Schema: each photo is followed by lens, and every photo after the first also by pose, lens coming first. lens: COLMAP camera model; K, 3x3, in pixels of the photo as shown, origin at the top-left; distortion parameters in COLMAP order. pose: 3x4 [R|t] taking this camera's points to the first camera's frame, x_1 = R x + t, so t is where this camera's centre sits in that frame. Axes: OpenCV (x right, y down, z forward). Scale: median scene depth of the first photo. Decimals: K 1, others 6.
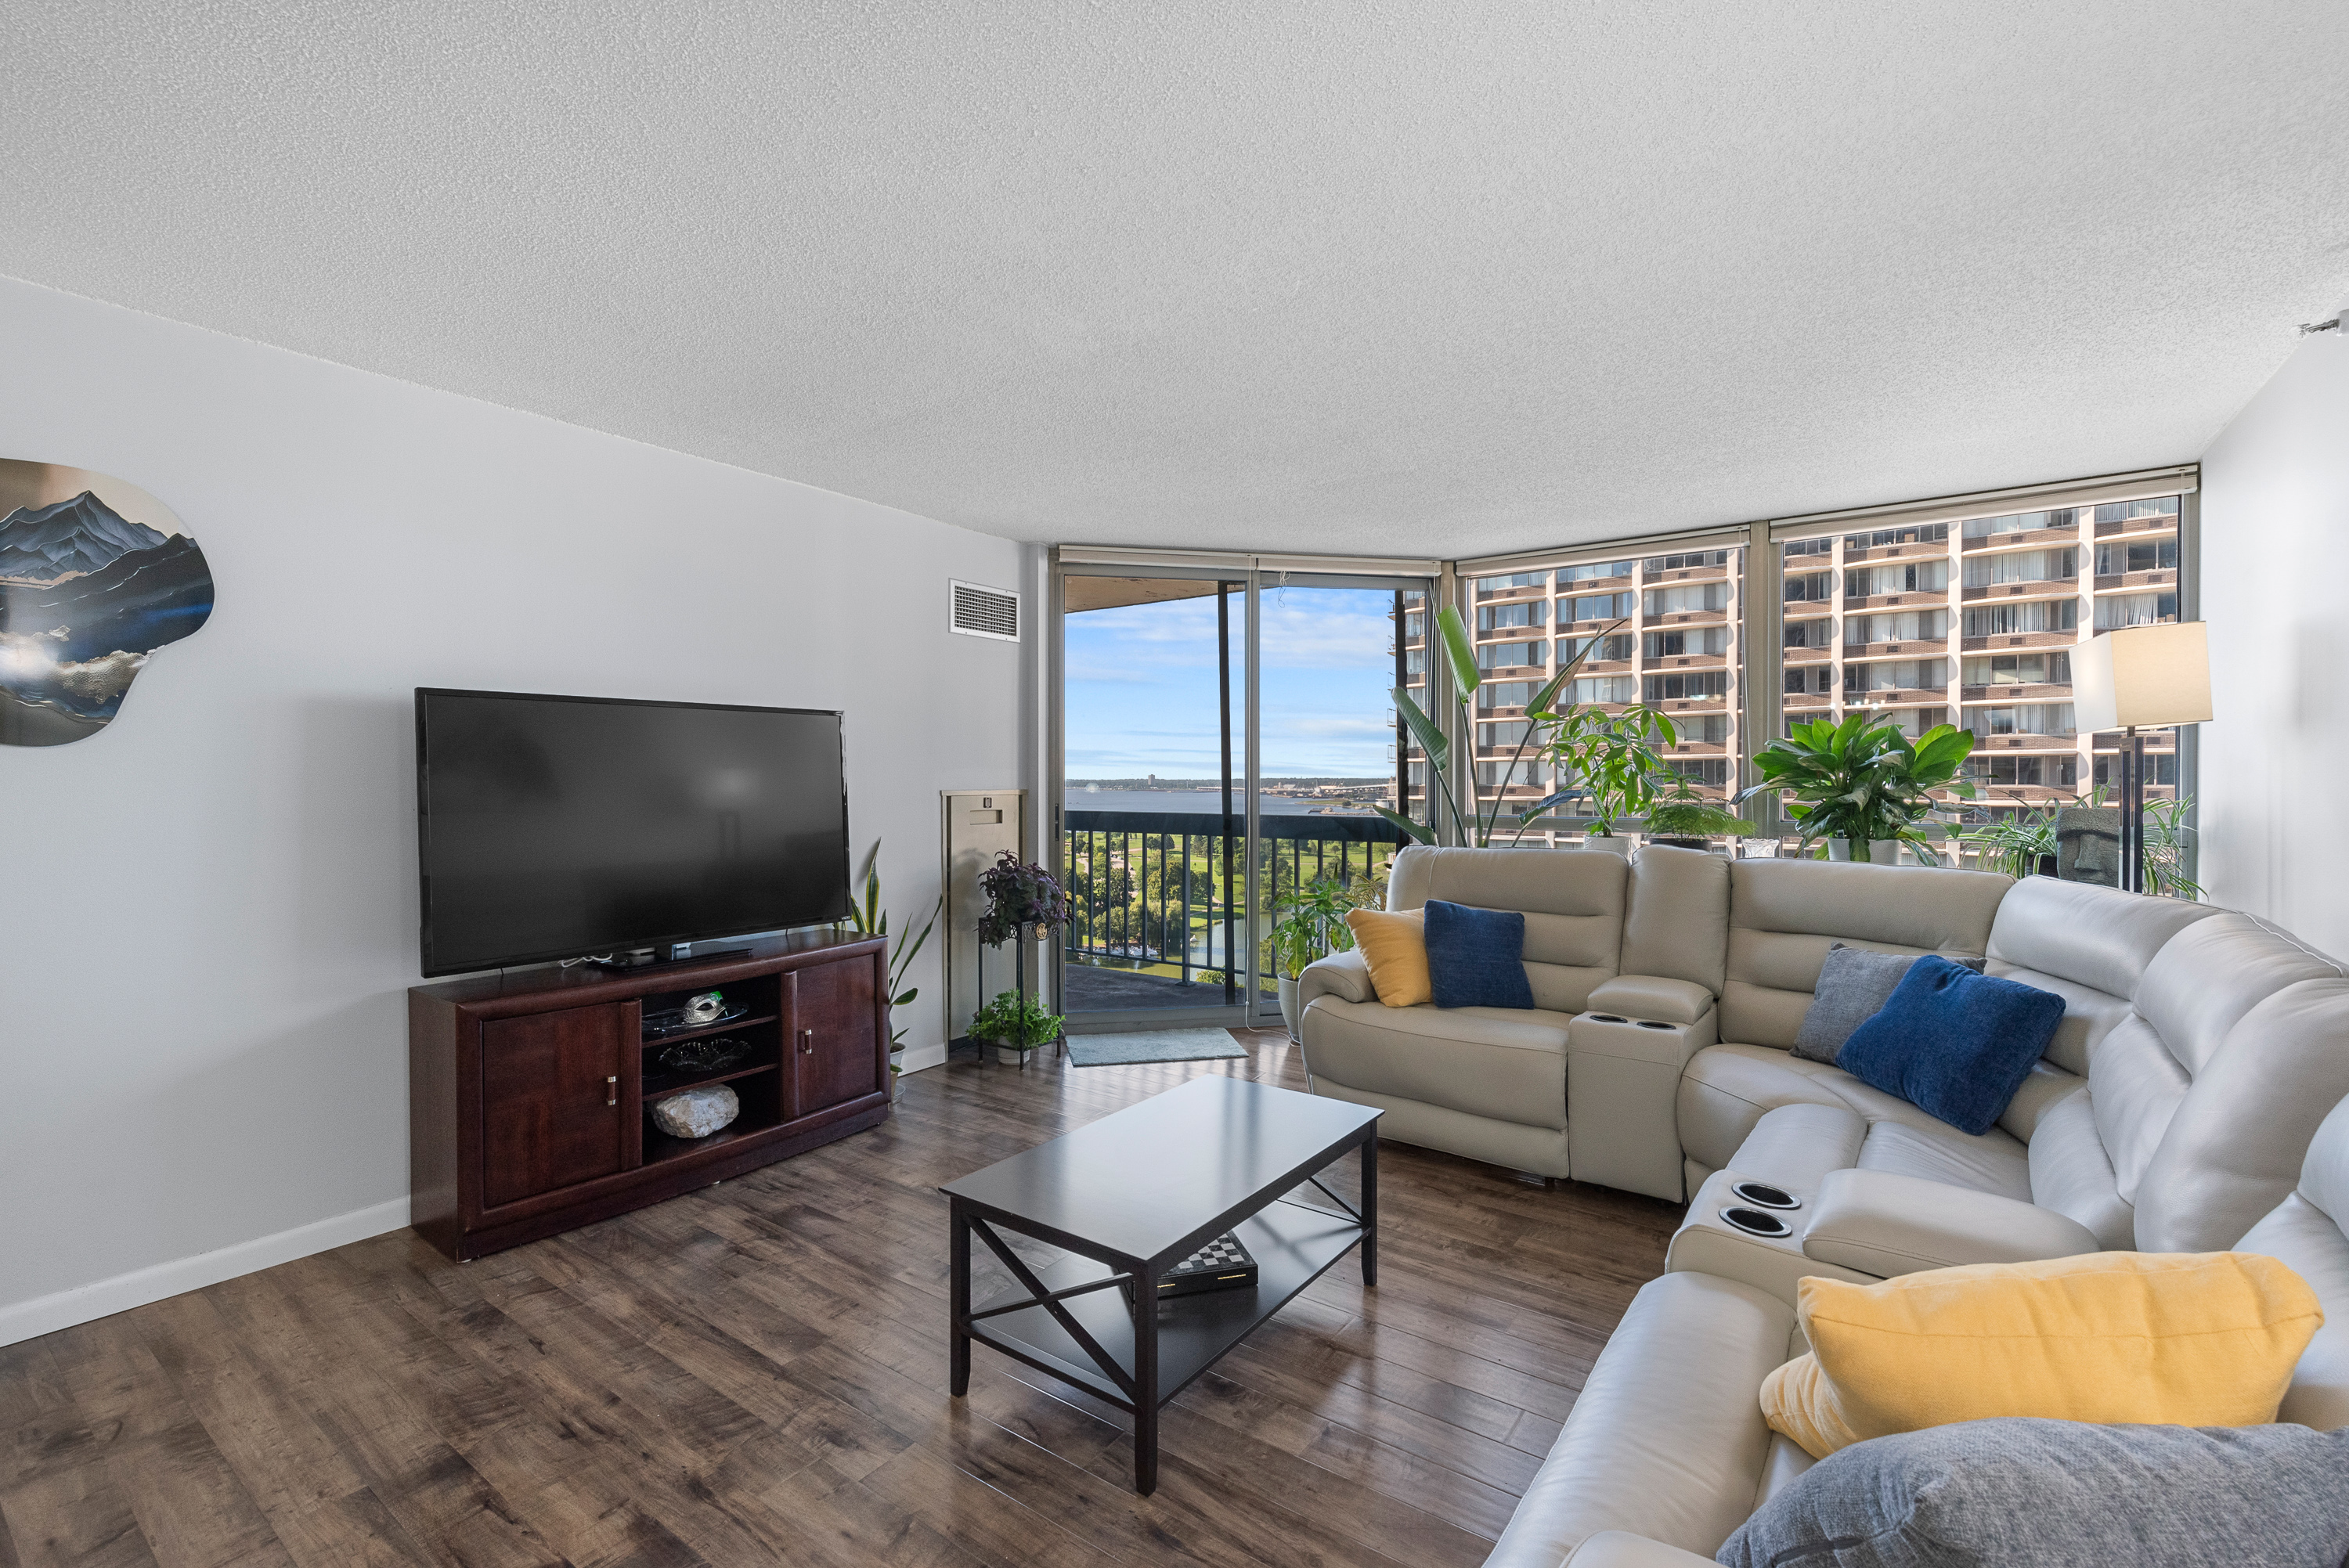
lens RADIAL K [[1025.4, 0, 1173.2], [0, 1025.4, 787.3], [0, 0, 1]] dist [0.001245, -0.000819]
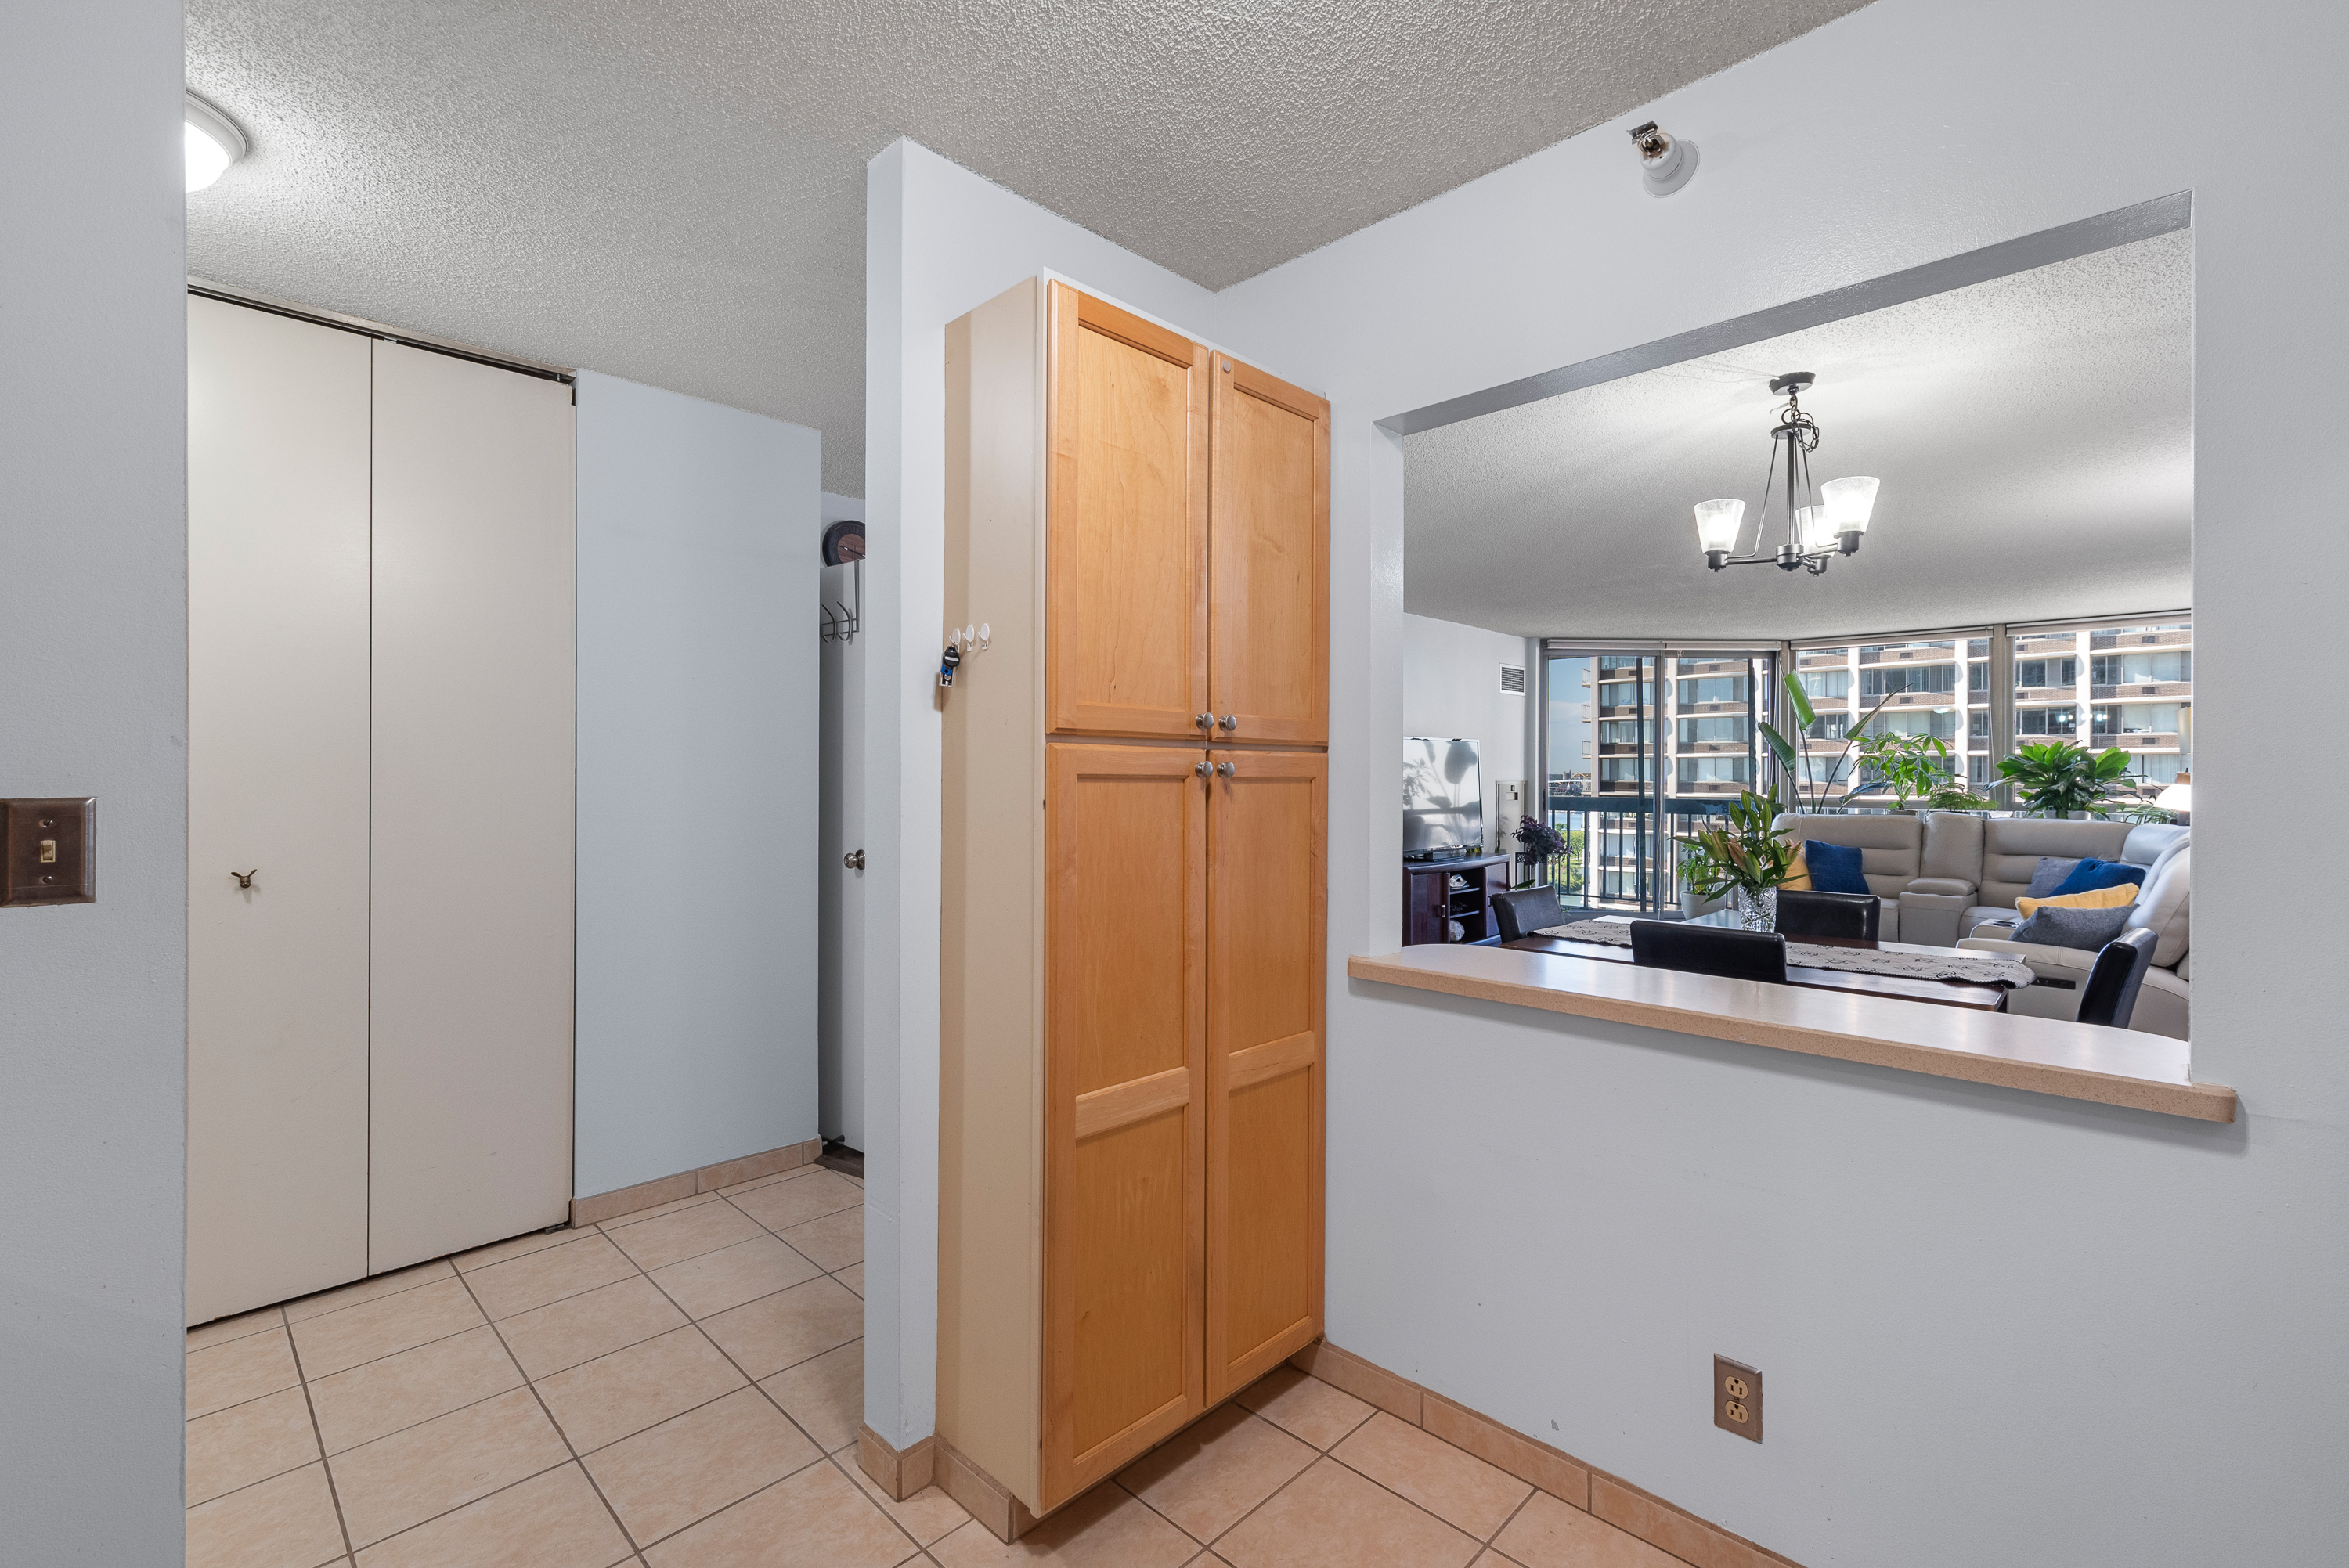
lens RADIAL K [[1025.4, 0, 1183.0], [0, 1025.4, 773.2], [0, 0, 1]] dist [0.001245, -0.000819]
pose [[0.988997, 0.003684, -0.147890, -0.459751], [-0.004978, 0.999952, -0.008387, 0.006597], [0.147853, 0.009031, 0.988968, -0.785554]]
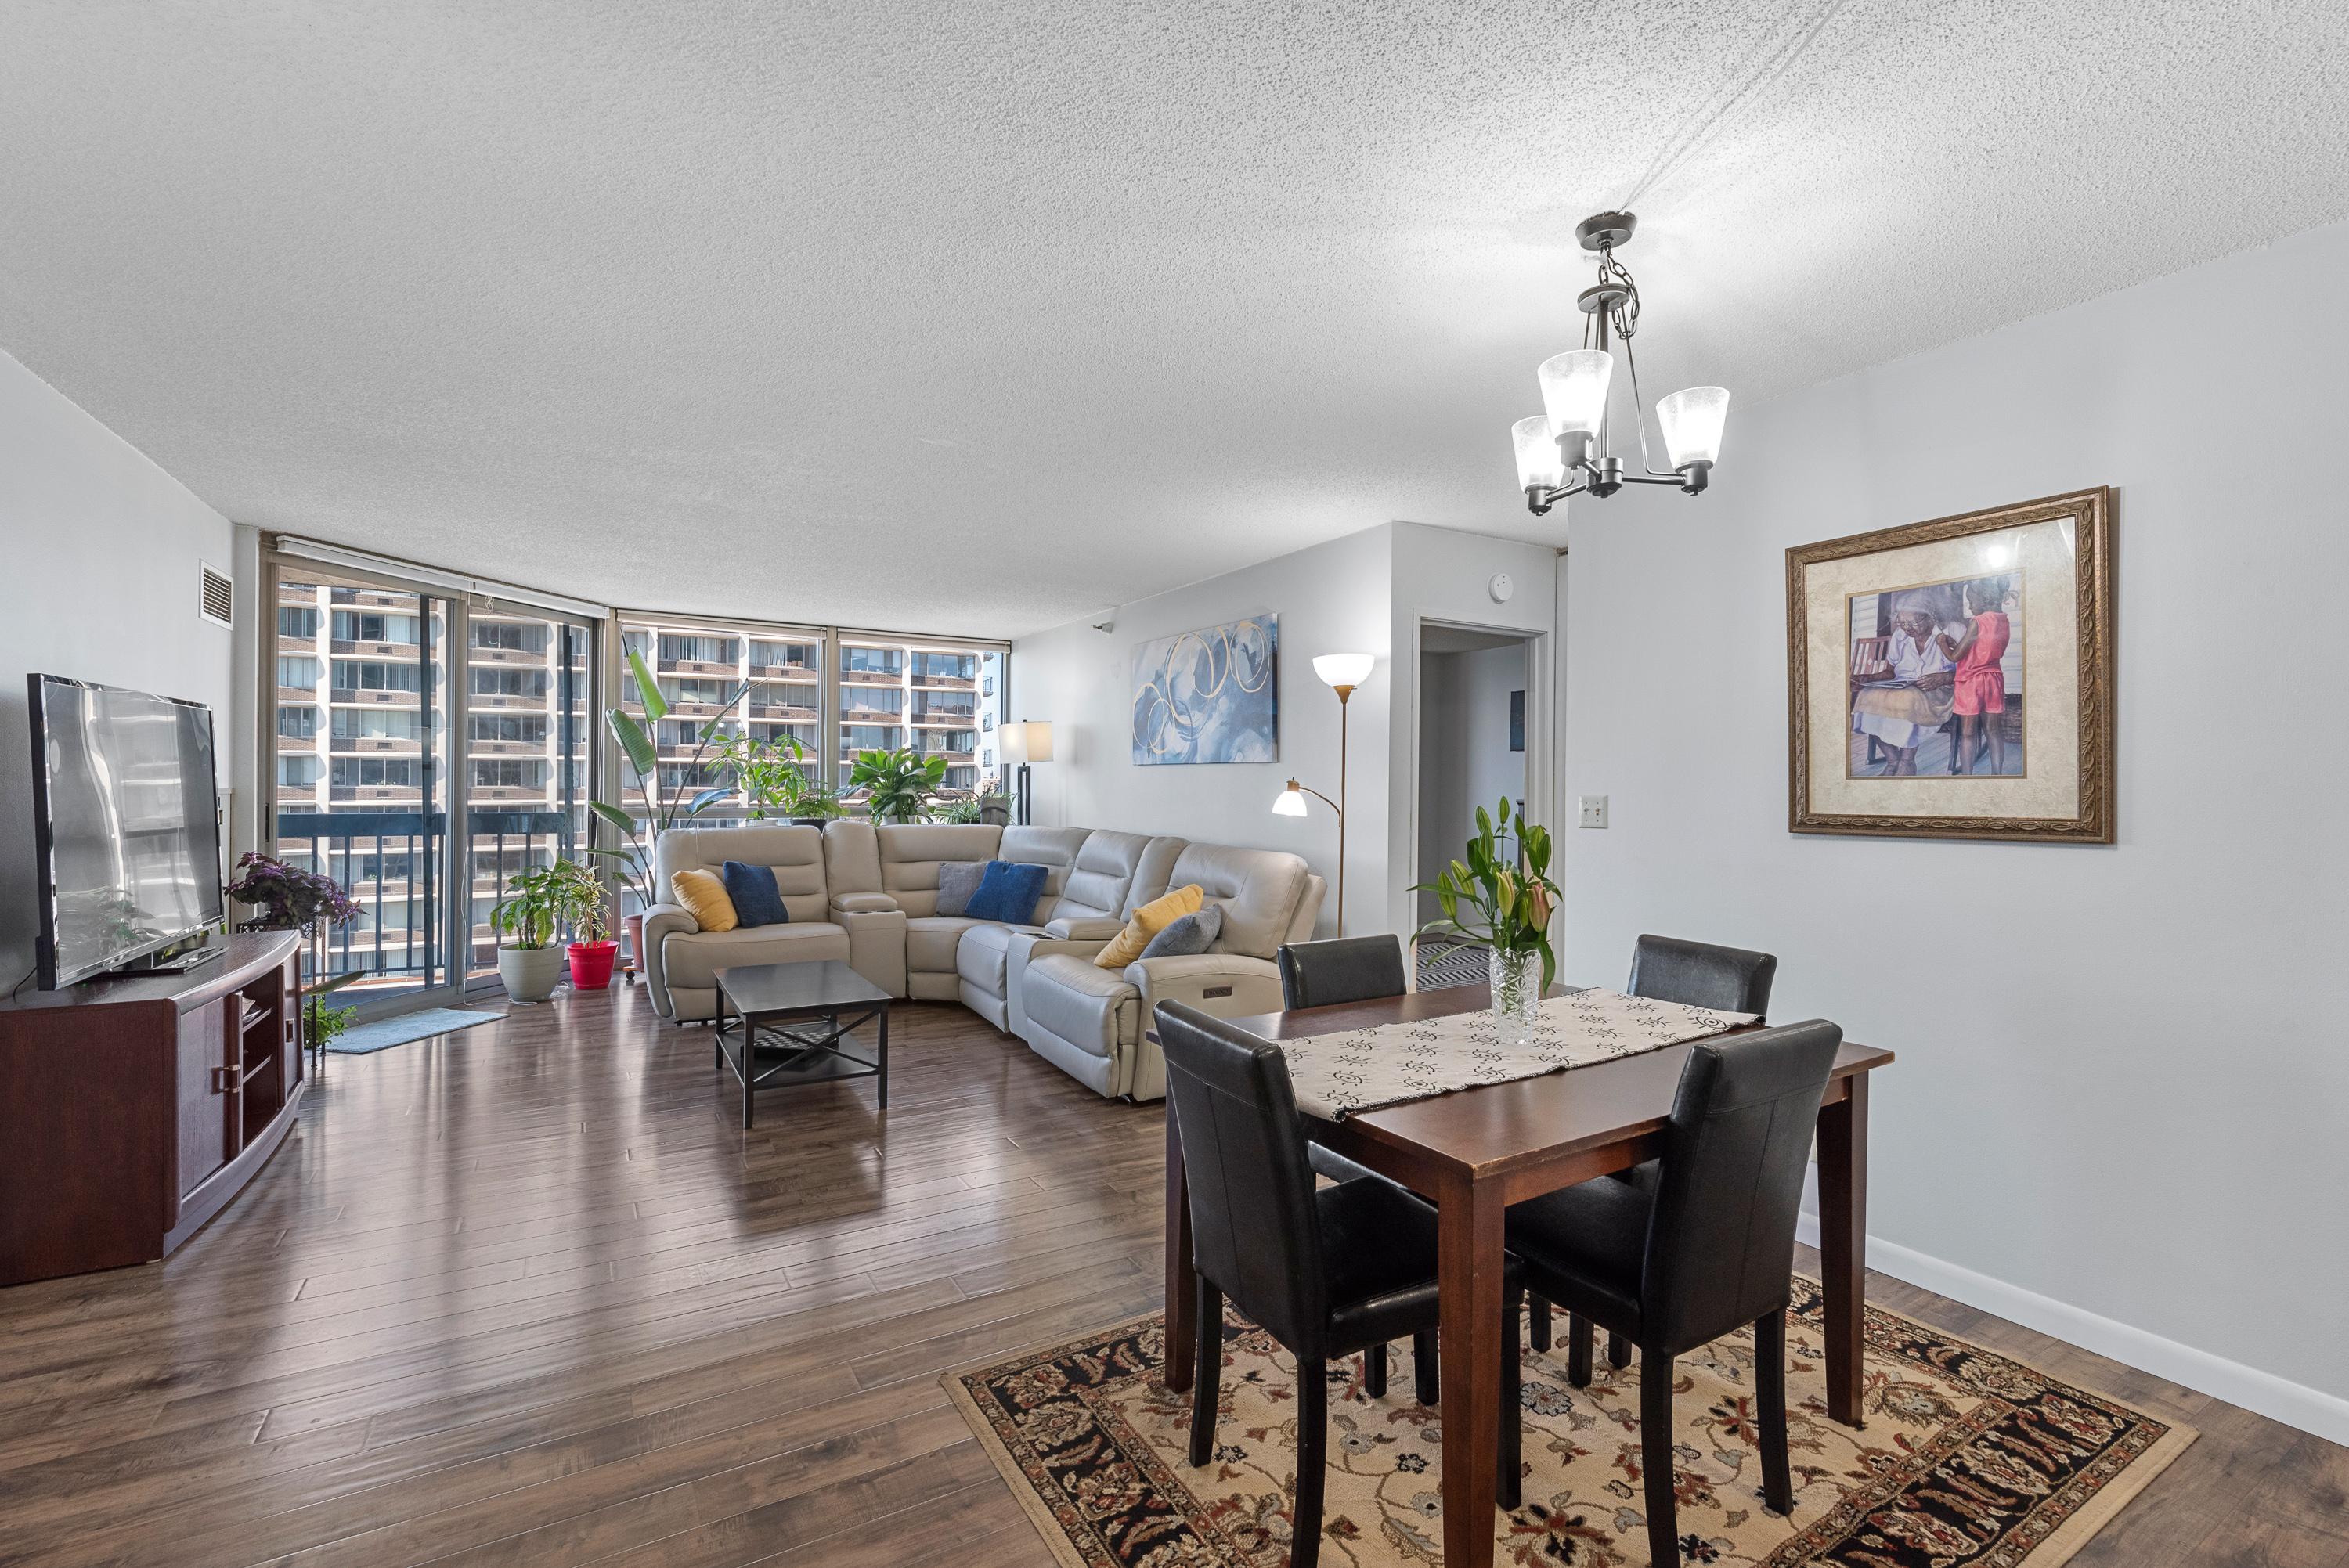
lens RADIAL K [[1025.4, 0, 1183.0], [0, 1025.4, 785.6], [0, 0, 1]] dist [0.001245, -0.000819]
pose [[0.403998, 0.003787, 0.914752, -0.648027], [-0.001291, 0.999993, -0.003570, 0.002401], [-0.914759, 0.000261, 0.404000, -0.168936]]
